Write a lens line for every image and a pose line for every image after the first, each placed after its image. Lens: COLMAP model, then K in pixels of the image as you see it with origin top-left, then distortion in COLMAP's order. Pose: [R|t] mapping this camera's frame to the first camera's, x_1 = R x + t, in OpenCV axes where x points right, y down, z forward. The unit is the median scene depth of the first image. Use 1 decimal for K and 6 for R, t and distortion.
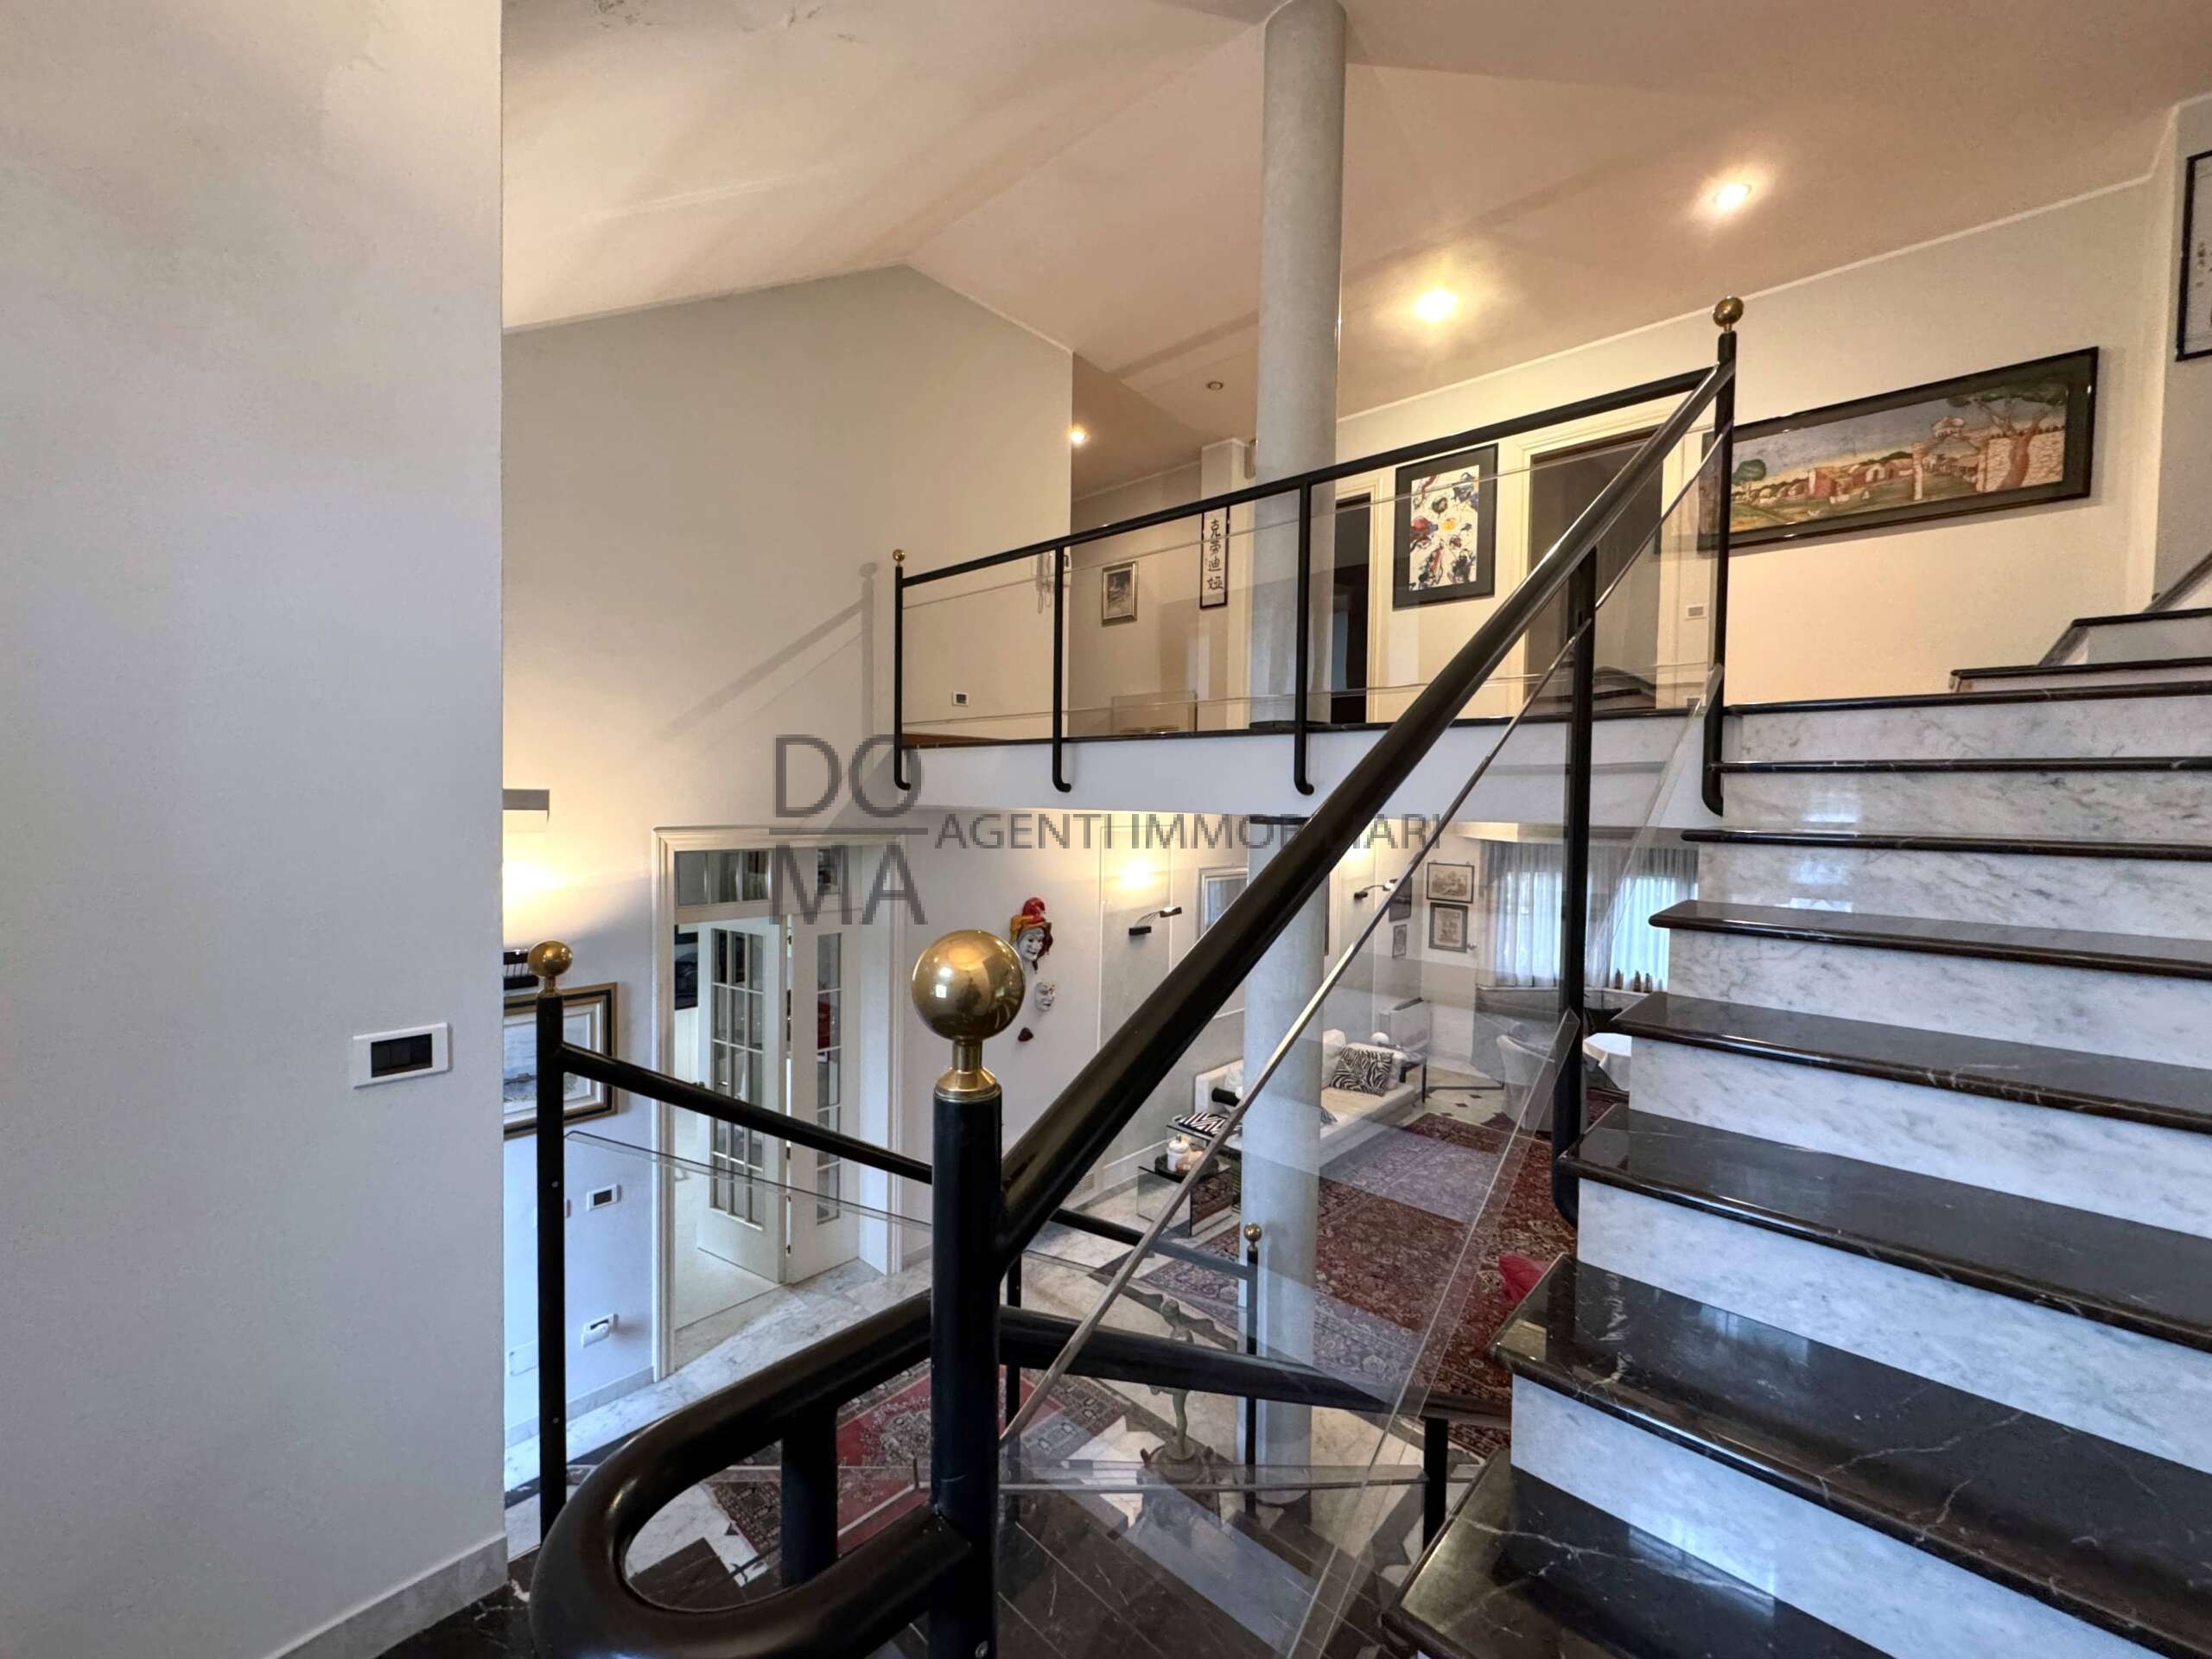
lens RADIAL K [[876.5, 0, 1108.8], [0, 876.5, 831.9], [0, 0, 1]] dist [-0.004036, 0.000791]
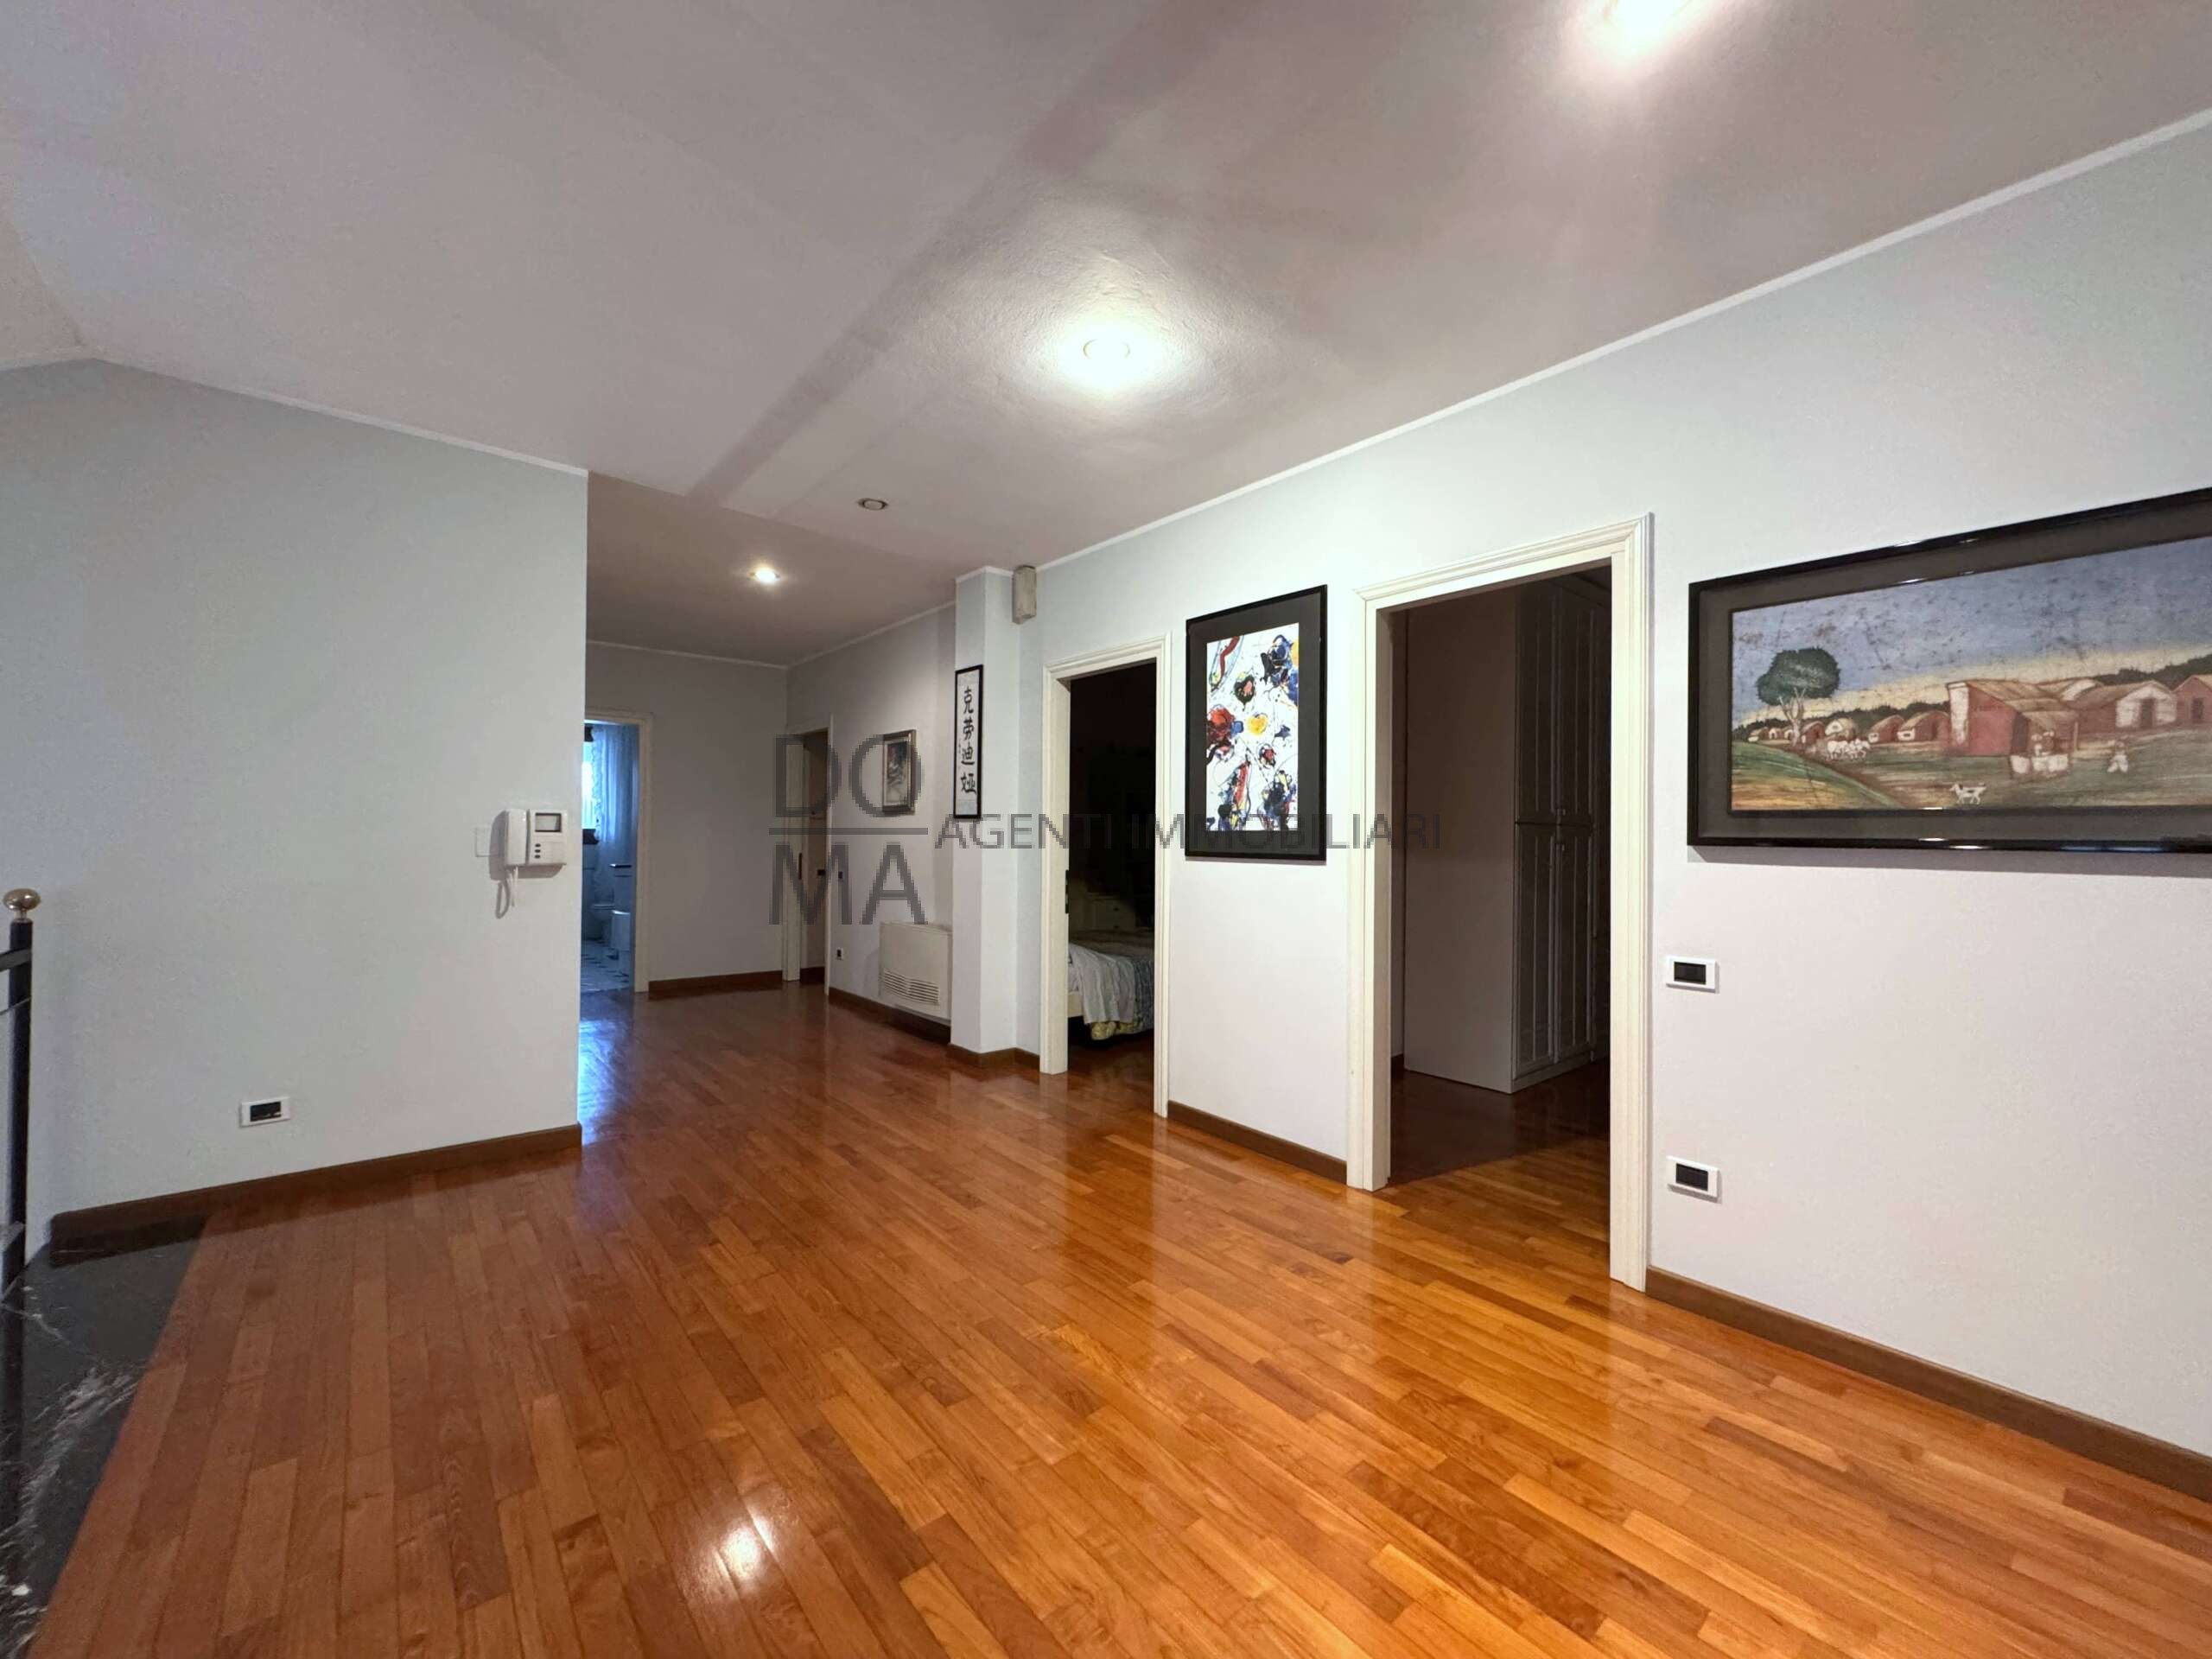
lens RADIAL K [[876.5, 0, 1107.4], [0, 876.5, 838.2], [0, 0, 1]] dist [-0.004036, 0.000791]
pose [[0.991389, -0.005774, -0.130820, 0.420524], [0.000147, 0.999076, -0.042982, -0.291343], [0.130947, 0.042592, 0.990474, 0.497107]]
